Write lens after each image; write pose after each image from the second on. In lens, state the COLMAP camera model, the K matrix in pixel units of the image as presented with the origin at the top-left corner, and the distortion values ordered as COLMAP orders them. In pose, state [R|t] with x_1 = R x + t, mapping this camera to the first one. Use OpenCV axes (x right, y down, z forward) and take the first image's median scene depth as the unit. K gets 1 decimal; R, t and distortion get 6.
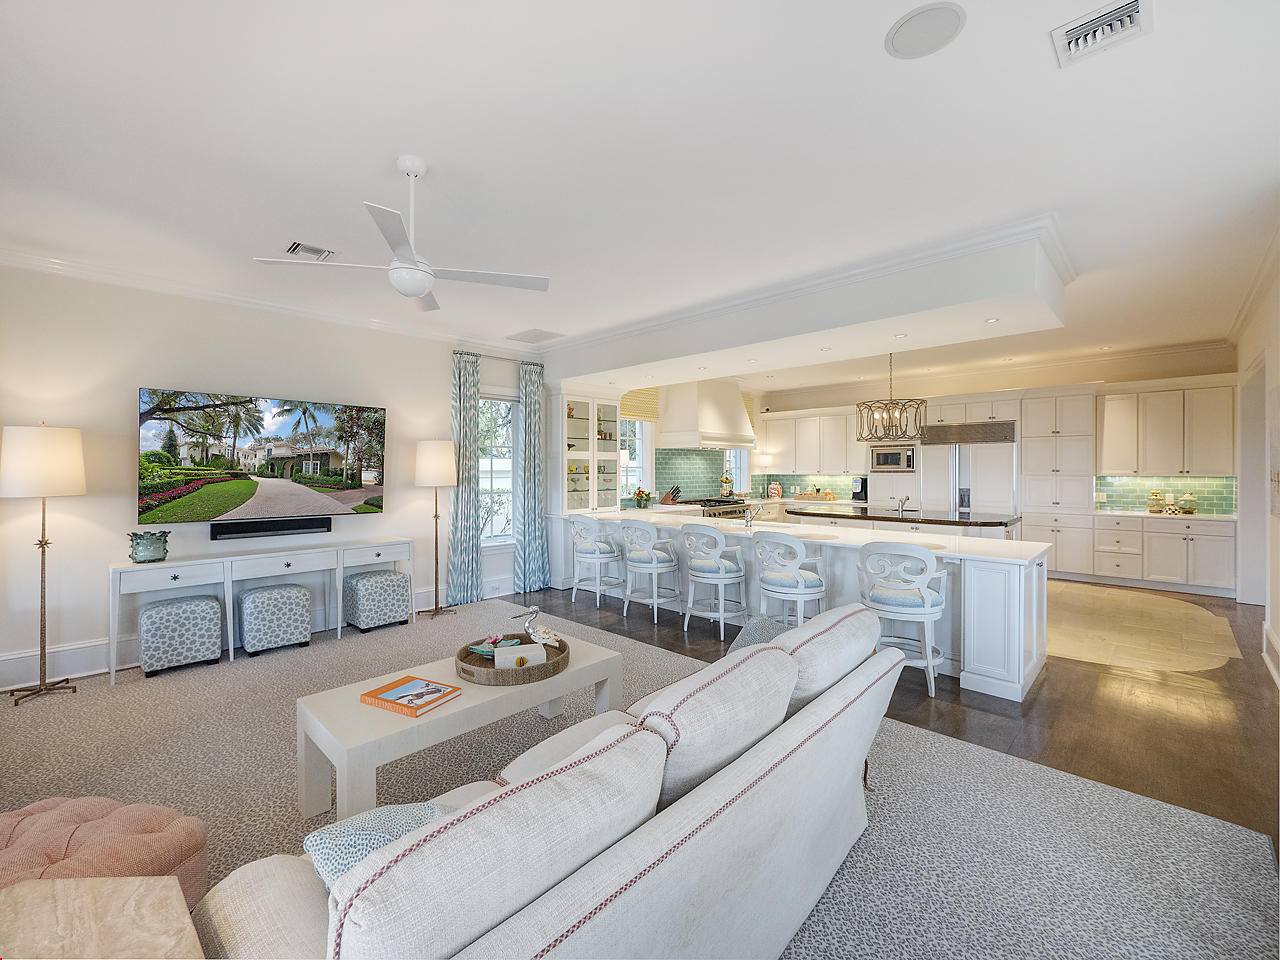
lens RADIAL K [[552.4, 0, 641.6], [0, 552.4, 462.5], [0, 0, 1]] dist [0.016979, -0.000047]
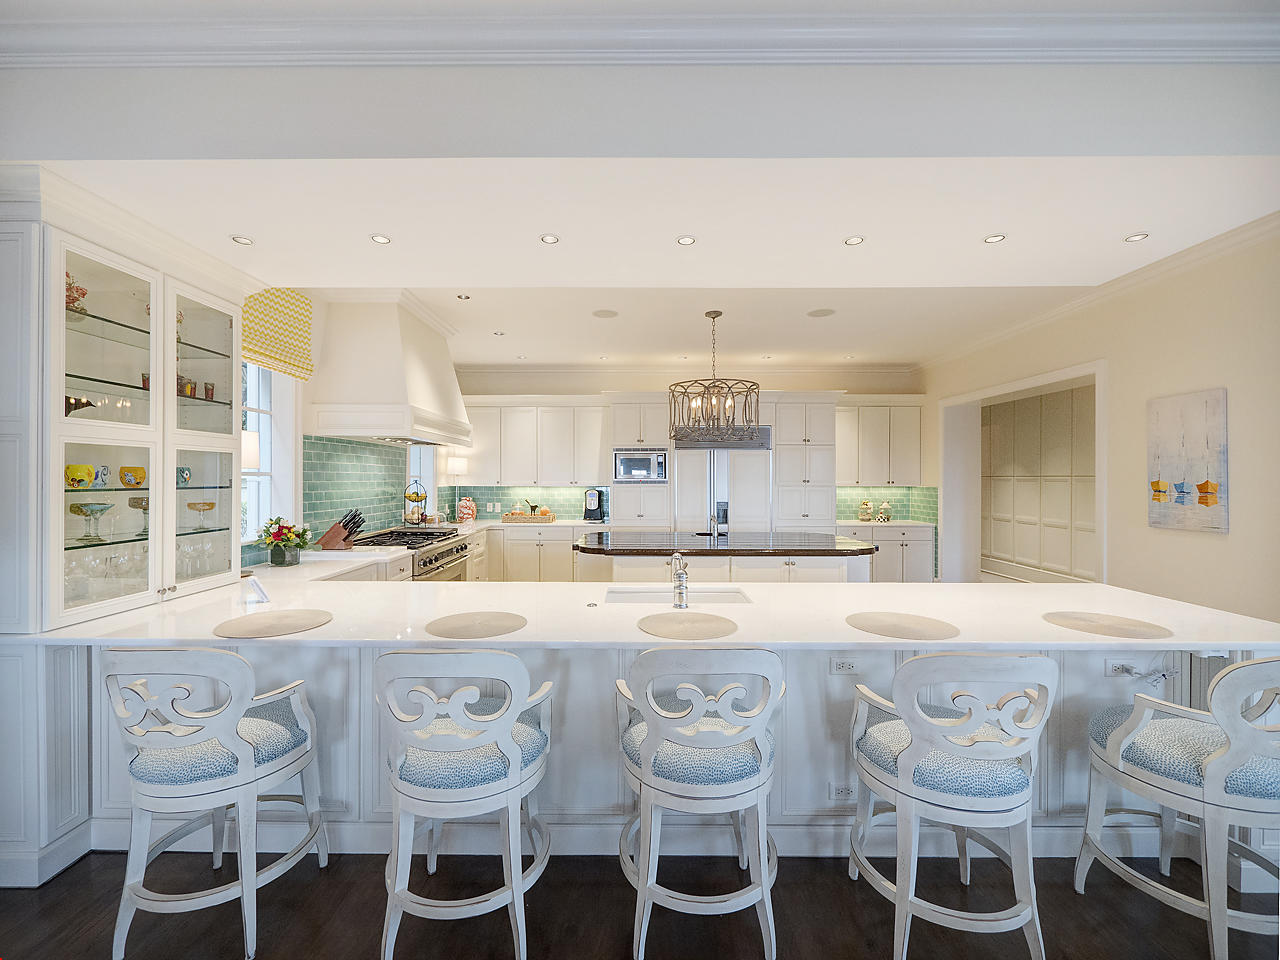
lens RADIAL K [[547.6, 0, 633.5], [0, 547.6, 475.9], [0, 0, 1]] dist [-0.000248, 0.000184]
pose [[0.731878, 0.007000, 0.681400, -0.094717], [-0.011287, 0.999935, 0.001851, 0.006940], [-0.681342, -0.009045, 0.731909, 0.481182]]
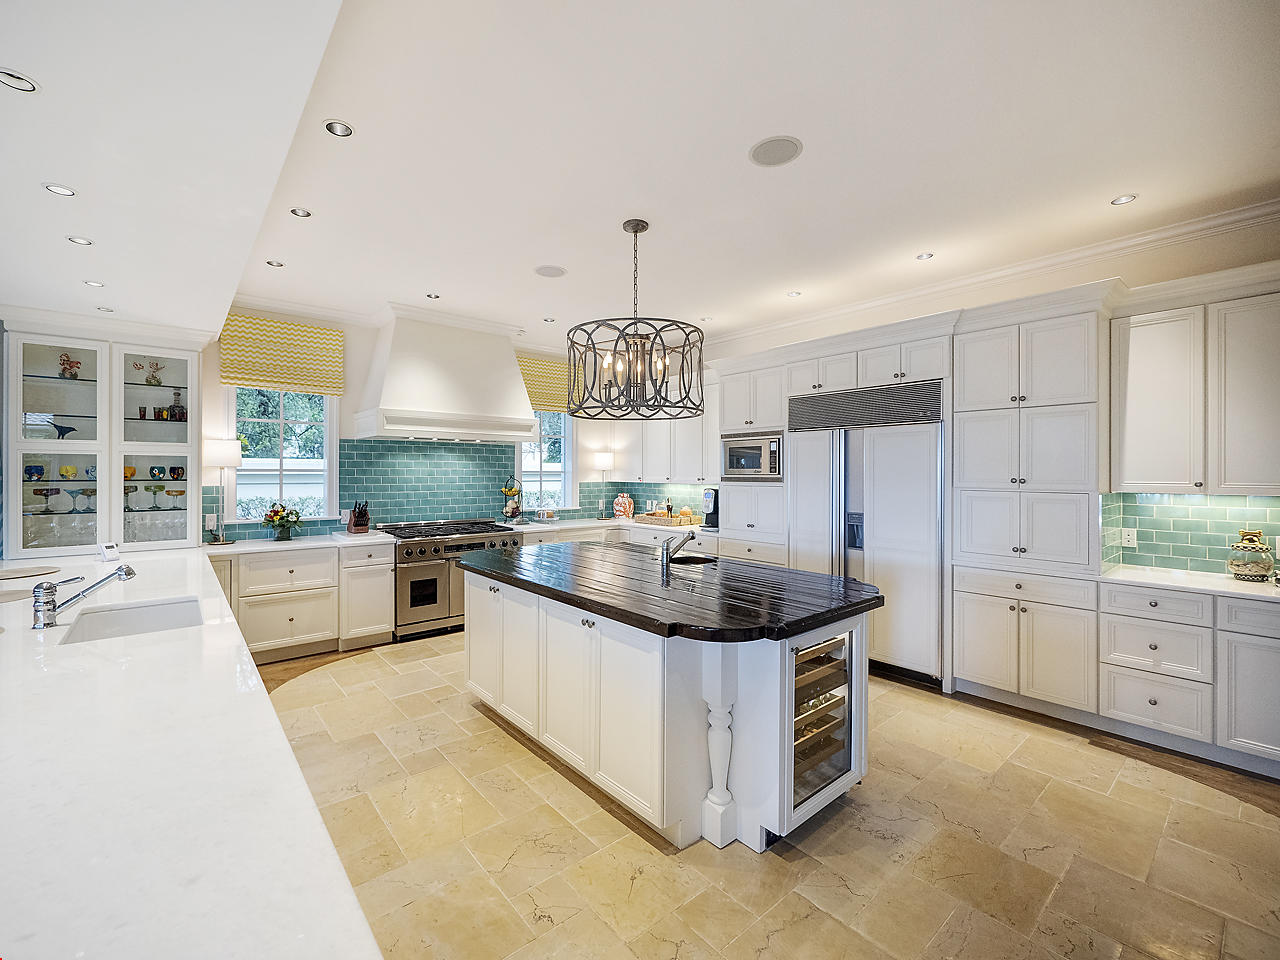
lens RADIAL K [[549.8, 0, 632.9], [0, 549.8, 465.5], [0, 0, 1]] dist [-0.000309, 0.000298]
pose [[0.993426, 0.003363, -0.114424, 0.437385], [-0.003511, 0.999993, -0.001090, 0.003437], [0.114419, 0.001485, 0.993431, 0.465511]]
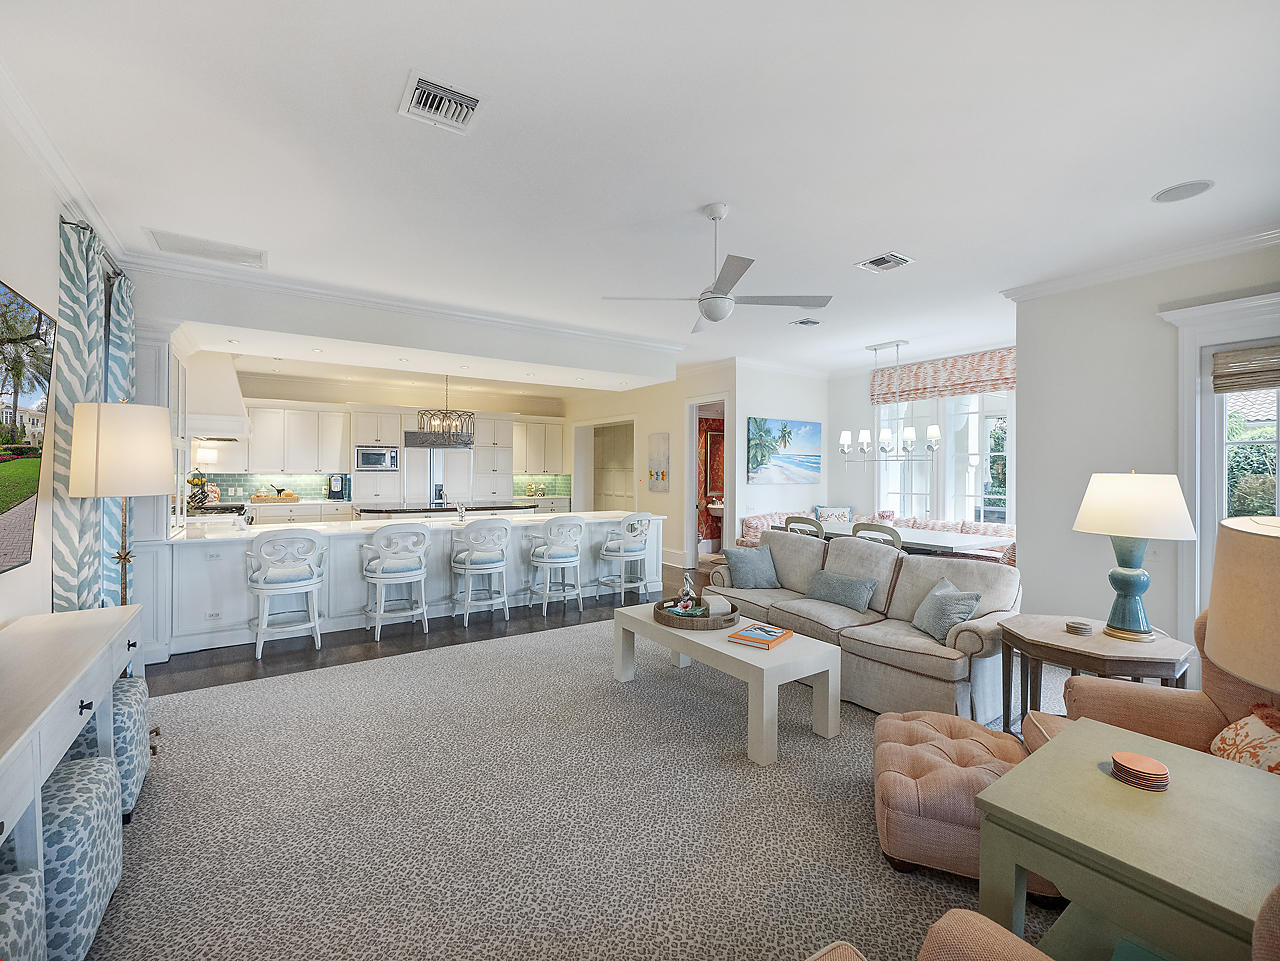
lens RADIAL K [[547.6, 0, 633.5], [0, 547.6, 476.4], [0, 0, 1]] dist [-0.000248, 0.000184]
pose [[0.224544, -0.005879, 0.974446, -0.525783], [-0.018797, 0.999770, 0.010363, 0.008077], [-0.974283, -0.020644, 0.224381, 0.301066]]
